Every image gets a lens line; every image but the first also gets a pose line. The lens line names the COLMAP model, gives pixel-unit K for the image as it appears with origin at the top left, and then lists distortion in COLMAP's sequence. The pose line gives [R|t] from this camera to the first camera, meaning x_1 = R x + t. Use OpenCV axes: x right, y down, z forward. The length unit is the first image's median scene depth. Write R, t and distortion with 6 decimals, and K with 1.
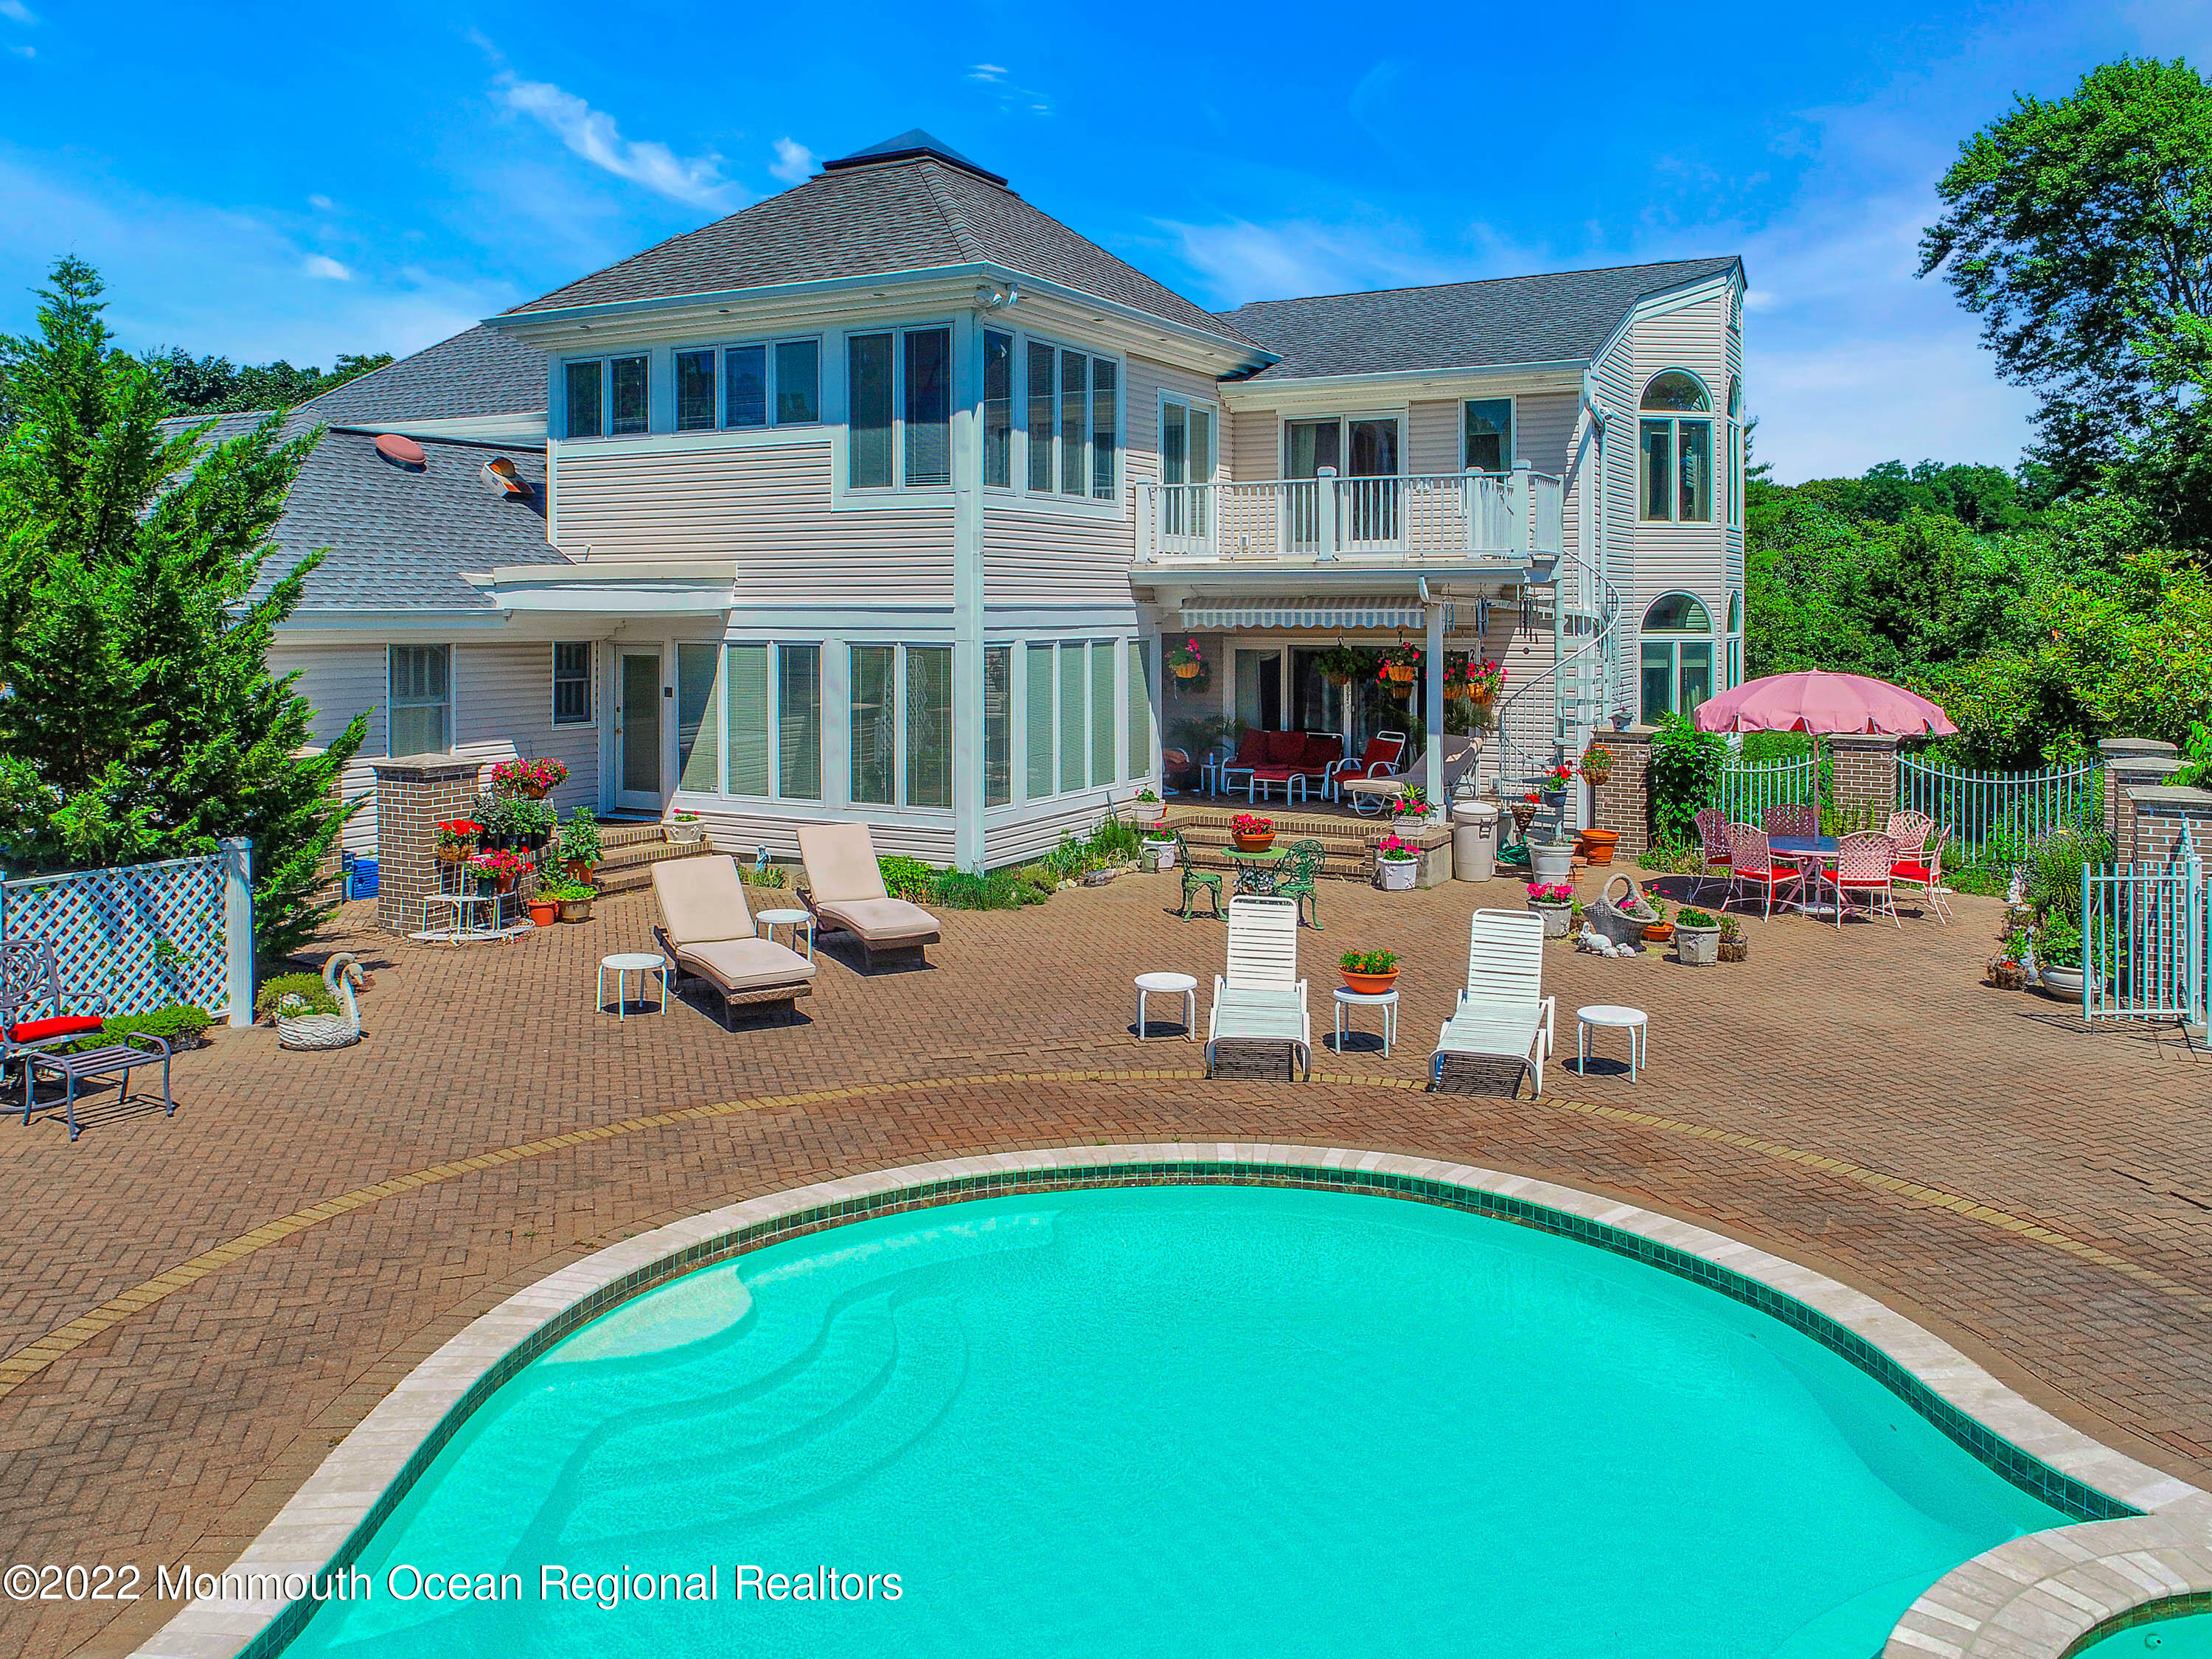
lens RADIAL K [[1728.8, 0, 1102.1], [0, 1728.8, 610.9], [0, 0, 1]] dist [-0.000380, -0.000767]
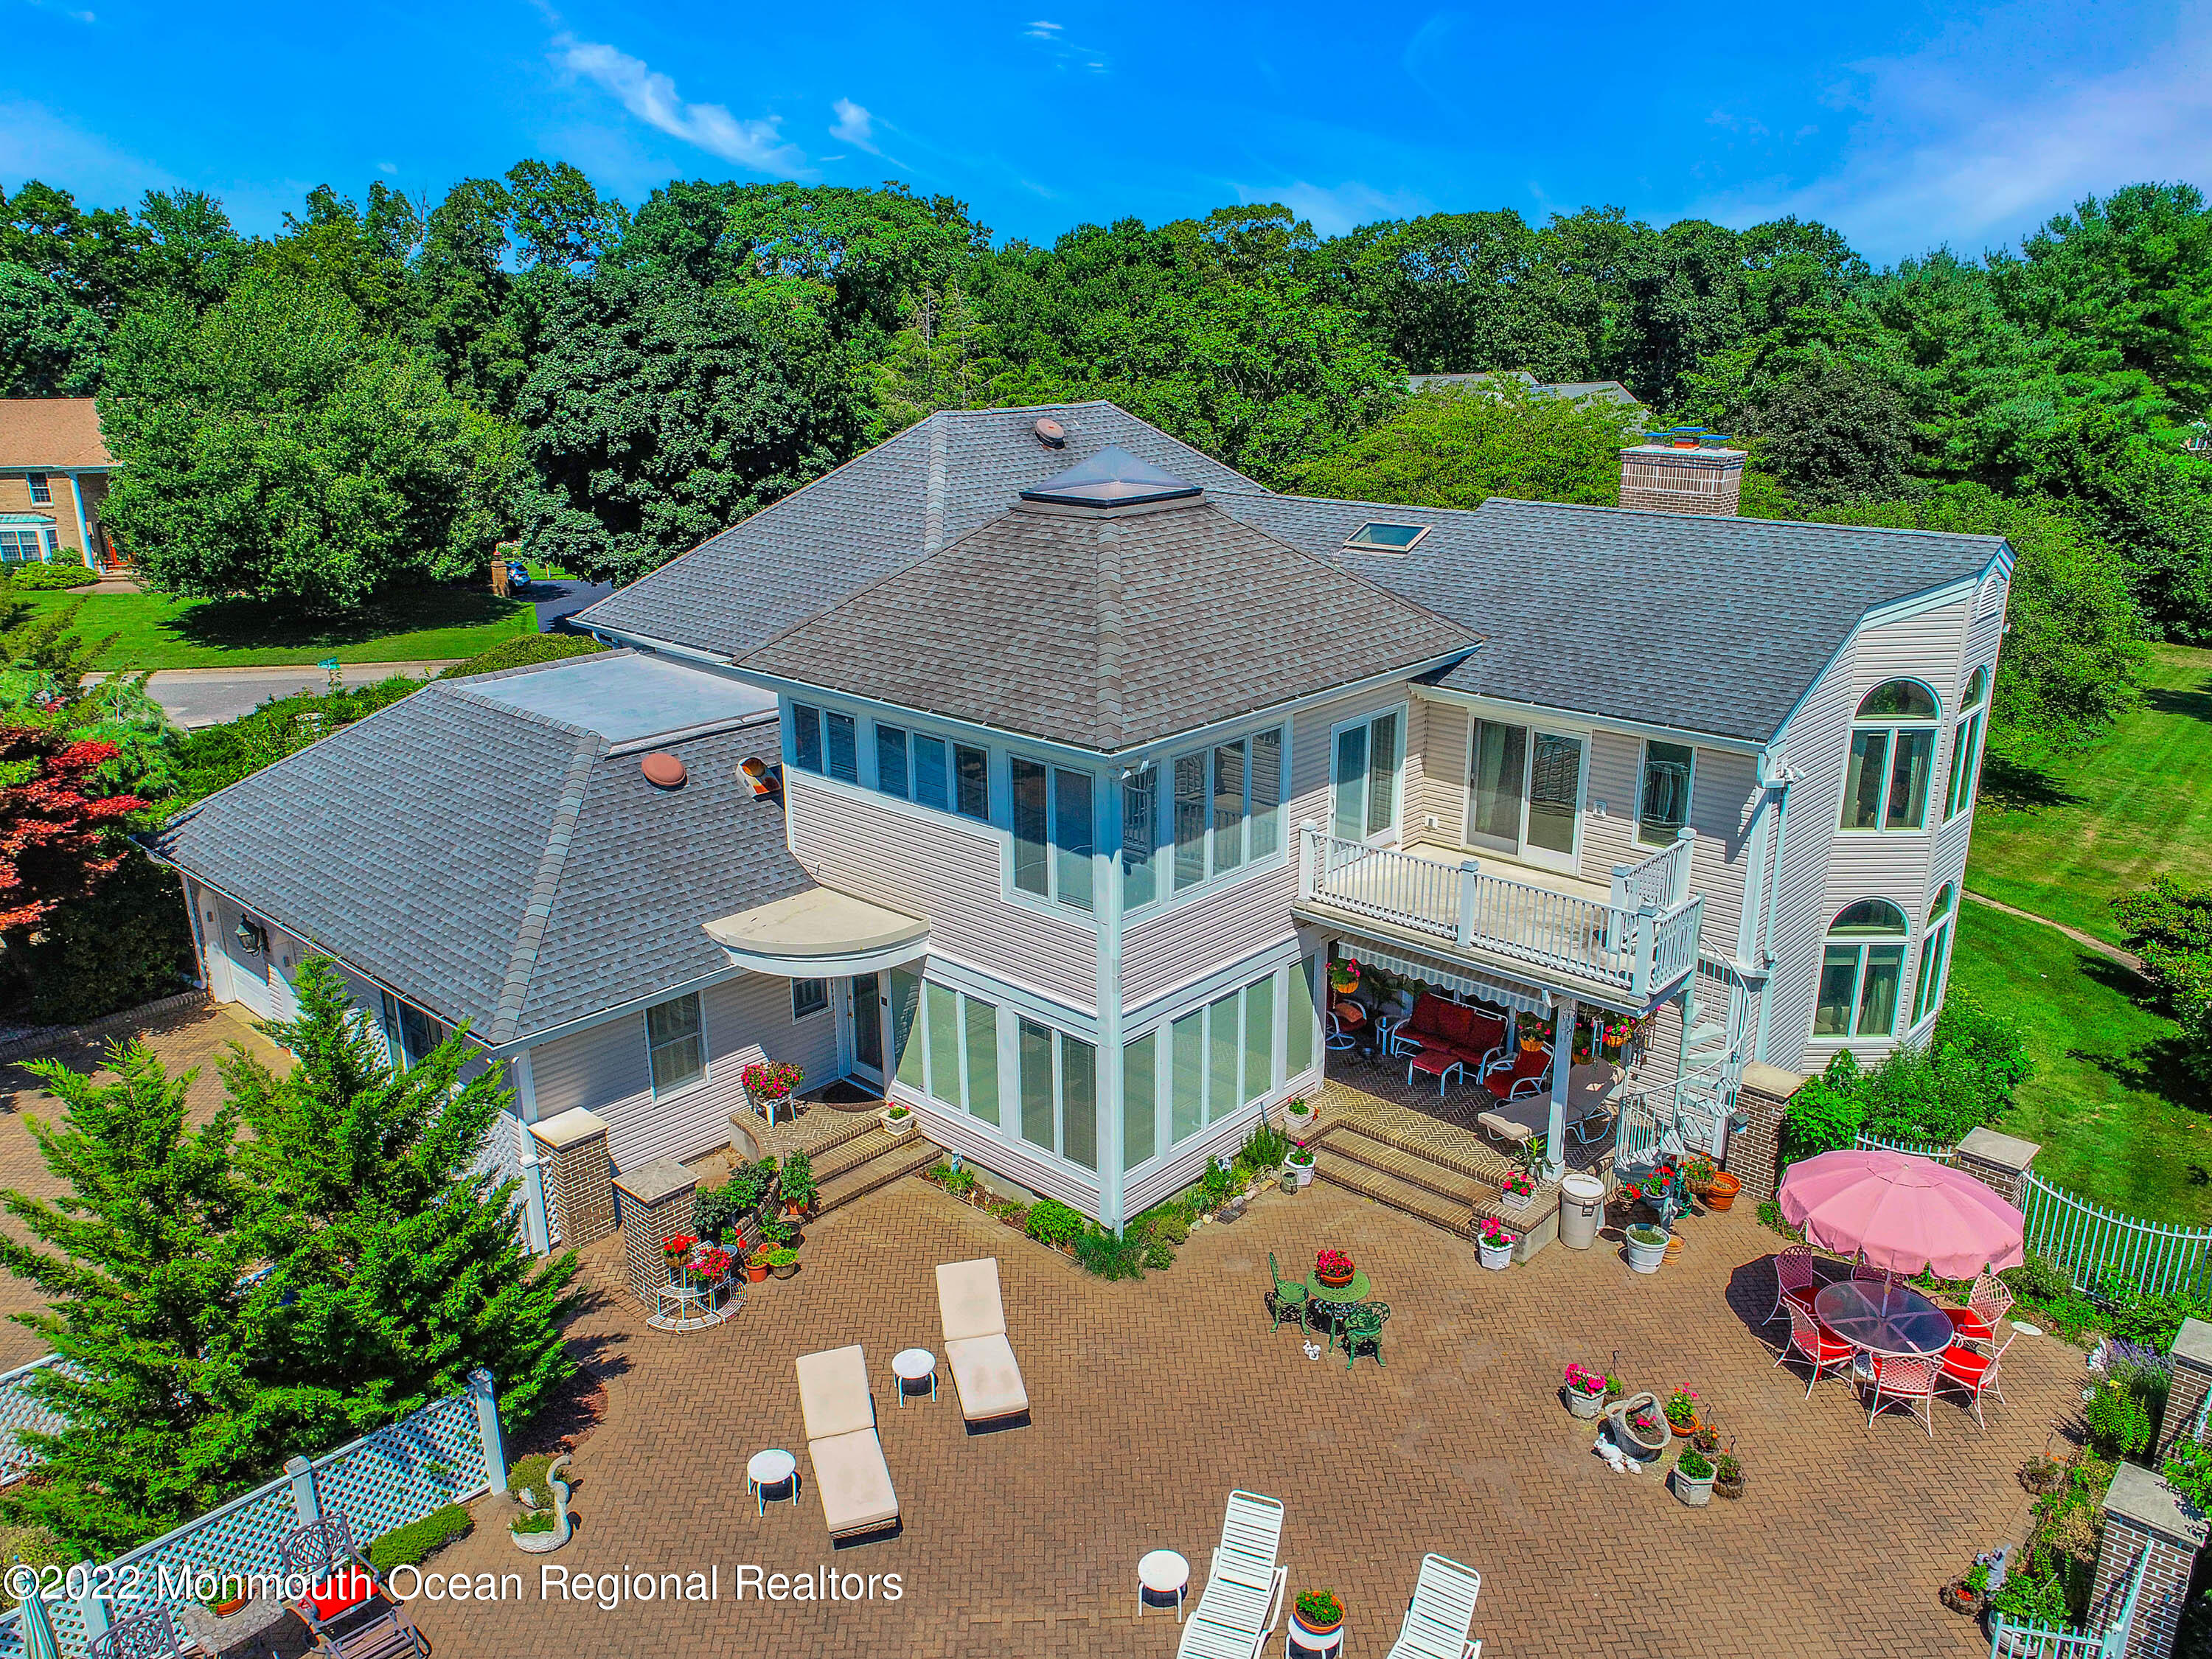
lens RADIAL K [[1652.0, 0, 1106.0], [0, 1652.0, 829.5], [0, 0, 1]] dist [-0.002090, -0.003892]
pose [[0.970278, 0.067607, -0.232356, 0.146799], [0.006588, 0.952445, 0.304638, -0.403444], [0.241902, -0.297114, 0.923692, 0.036944]]
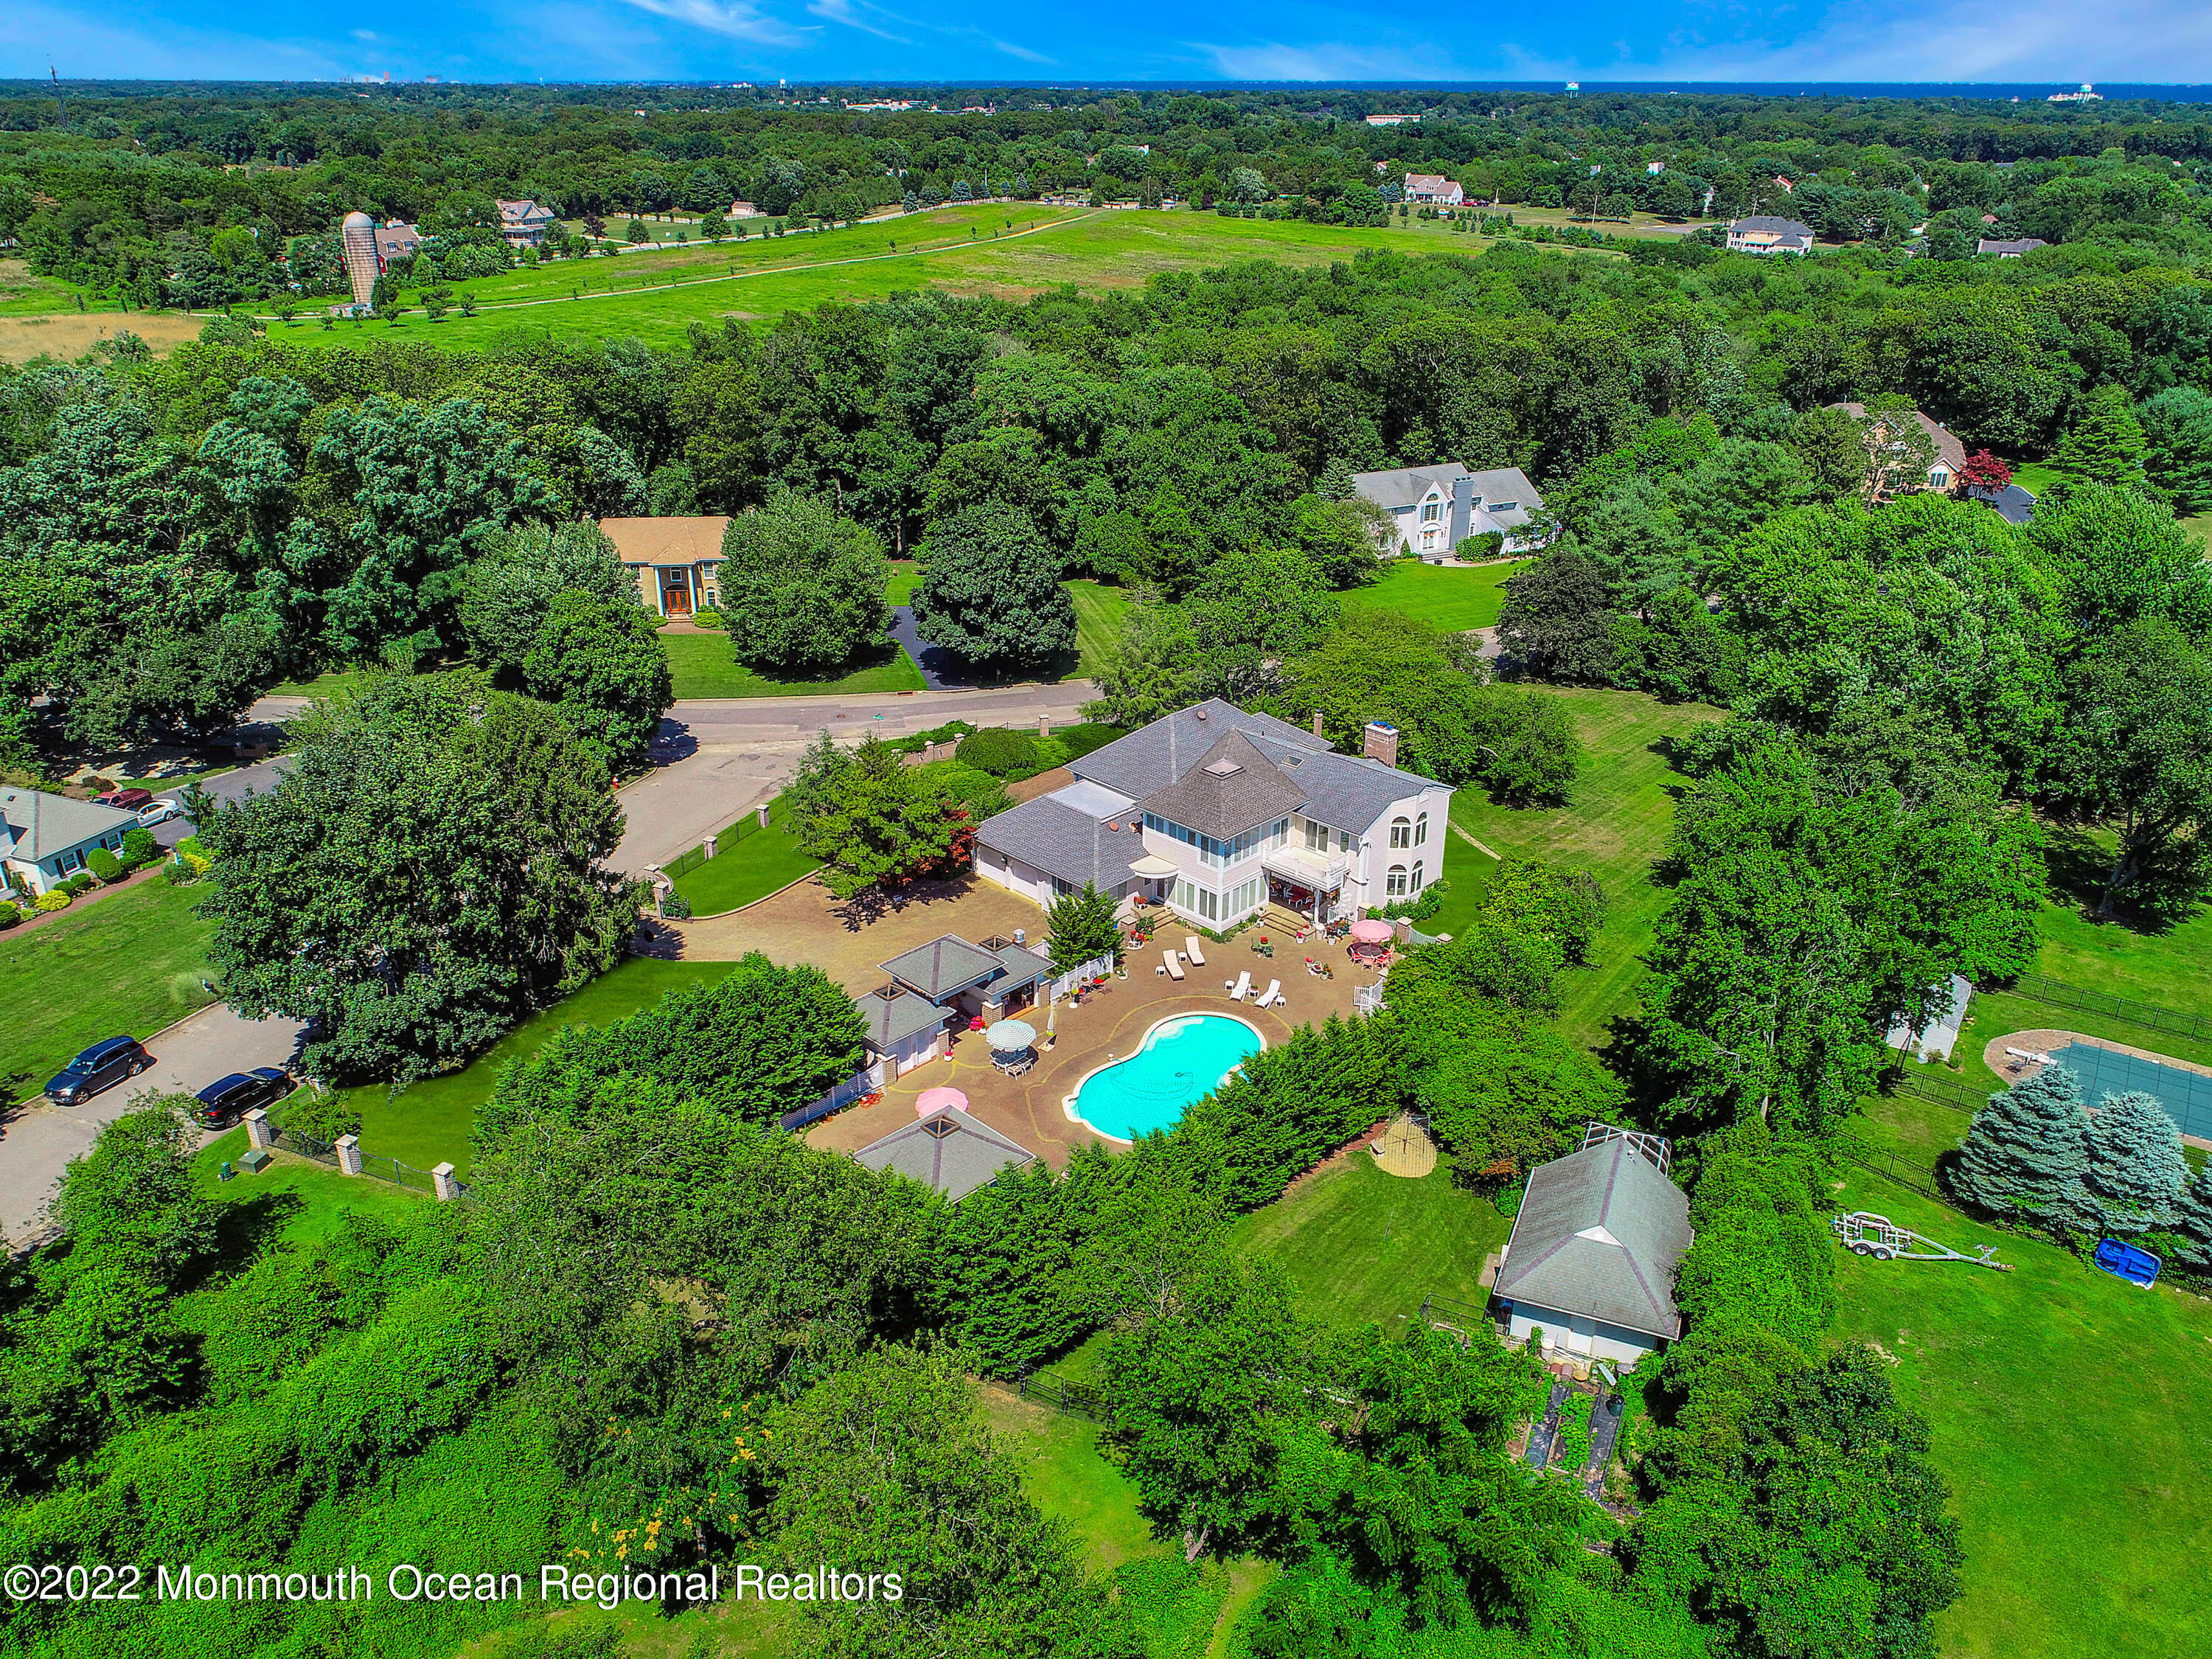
lens RADIAL K [[1648.3, 0, 1106.0], [0, 1648.3, 829.5], [0, 0, 1]] dist [0.002958, -0.003157]
pose [[0.960775, 0.116600, -0.251625, 0.771514], [-0.002335, 0.910689, 0.413086, -2.076028], [0.277318, -0.396295, 0.875240, -3.190958]]
